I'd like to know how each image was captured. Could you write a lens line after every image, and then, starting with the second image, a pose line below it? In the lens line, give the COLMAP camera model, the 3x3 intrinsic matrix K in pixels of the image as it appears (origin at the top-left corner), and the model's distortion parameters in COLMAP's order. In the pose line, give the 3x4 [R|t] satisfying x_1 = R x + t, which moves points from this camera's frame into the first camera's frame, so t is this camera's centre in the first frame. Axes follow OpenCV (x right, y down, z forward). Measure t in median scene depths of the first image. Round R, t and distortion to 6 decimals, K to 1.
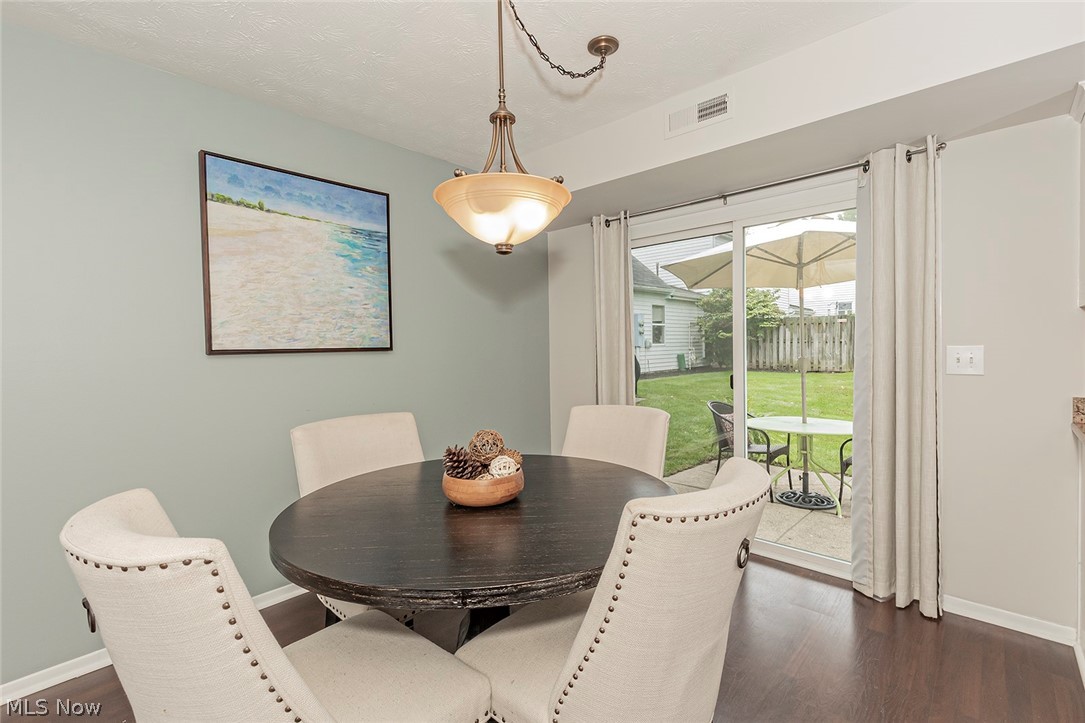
lens RADIAL K [[486.3, 0, 511.0], [0, 486.3, 359.0], [0, 0, 1]] dist [0.000193, 0.000396]
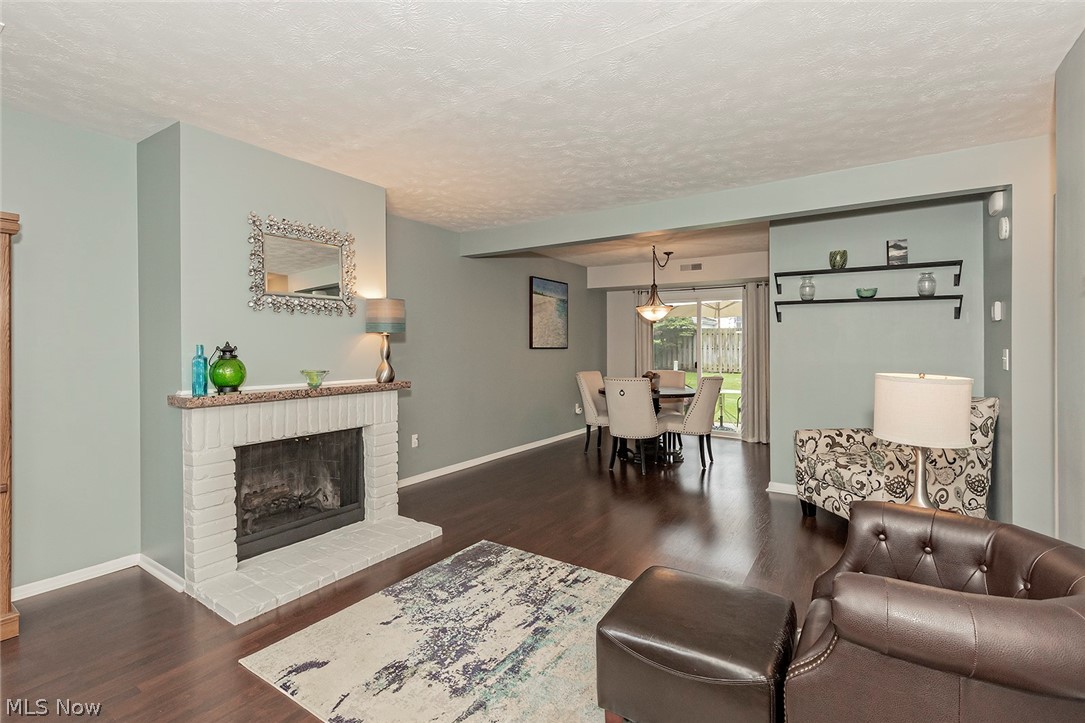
lens RADIAL K [[486.3, 0, 534.3], [0, 486.3, 338.7], [0, 0, 1]] dist [0.000193, 0.000396]
pose [[0.980142, 0.025435, 0.196660, -0.929276], [-0.016695, 0.998803, -0.045973, 0.048073], [-0.197594, 0.041777, 0.979393, -1.381809]]
